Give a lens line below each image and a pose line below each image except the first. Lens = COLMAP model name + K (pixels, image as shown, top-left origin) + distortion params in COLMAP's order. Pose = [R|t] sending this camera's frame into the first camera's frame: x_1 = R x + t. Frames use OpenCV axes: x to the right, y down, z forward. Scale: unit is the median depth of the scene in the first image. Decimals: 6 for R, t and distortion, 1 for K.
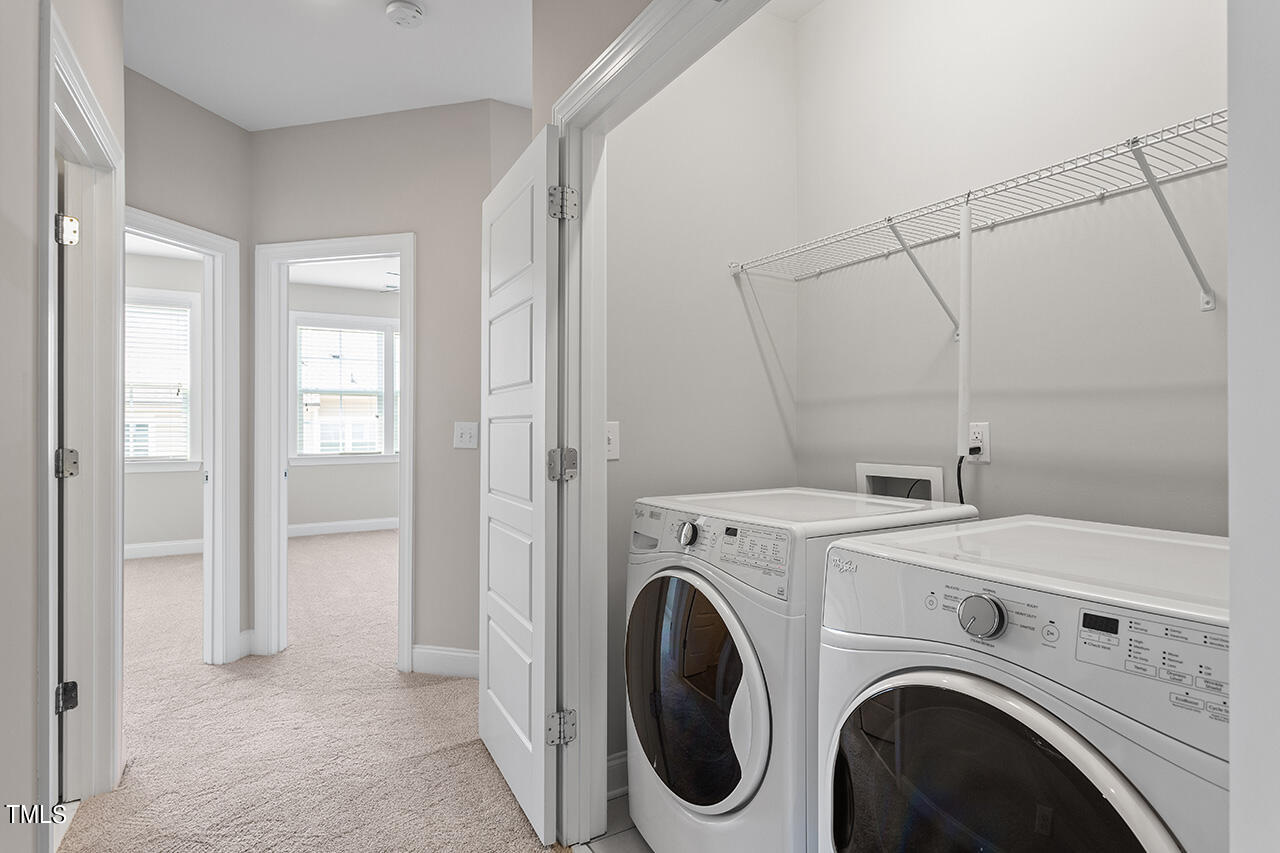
lens RADIAL K [[683.0, 0, 640.0], [0, 683.0, 426.5], [0, 0, 1]] dist [-0.000501, -0.000381]
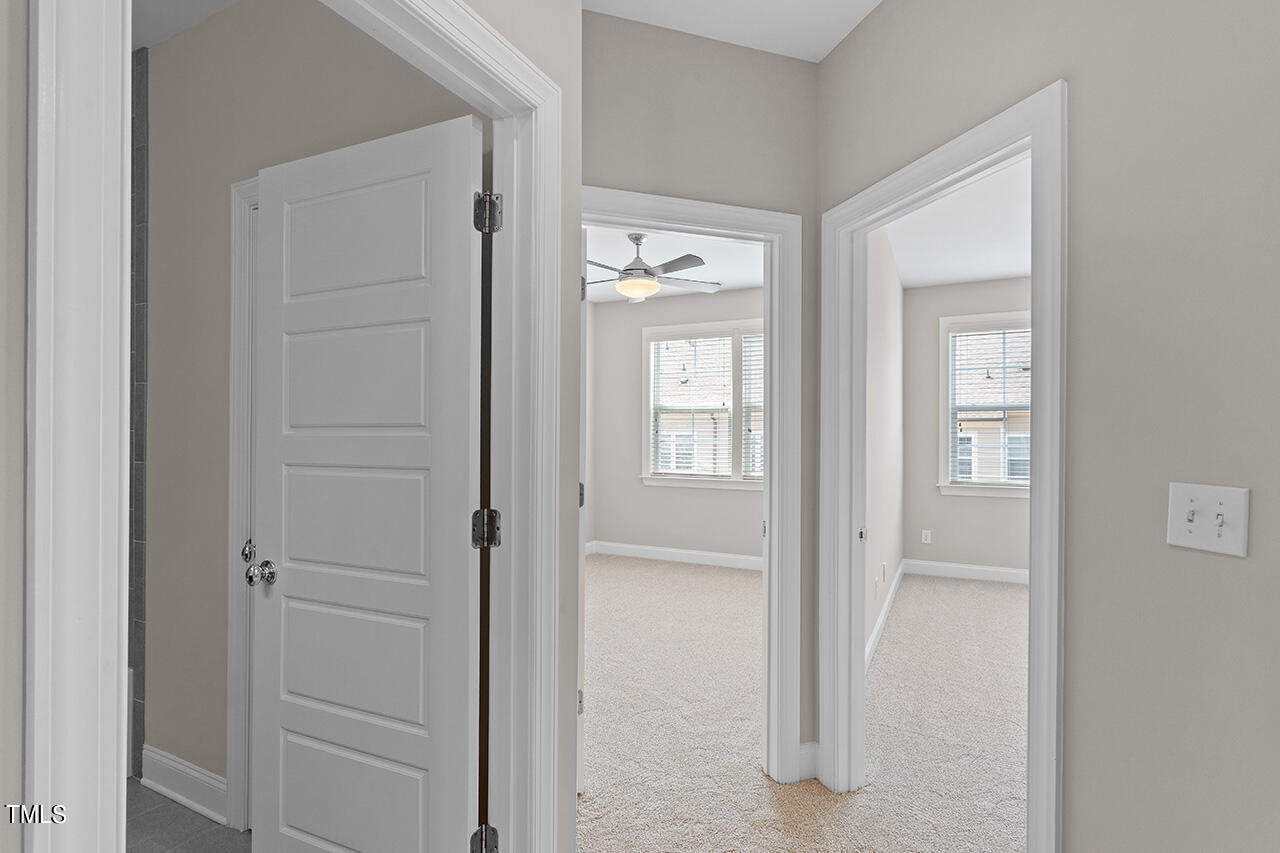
lens RADIAL K [[618.9, 0, 637.6], [0, 618.9, 432.8], [0, 0, 1]] dist [0.018434, 0.000299]
pose [[0.550628, -0.000829, -0.834751, -0.119847], [-0.006905, 0.999961, -0.005548, -0.028557], [0.834722, 0.008819, 0.550600, 0.474800]]
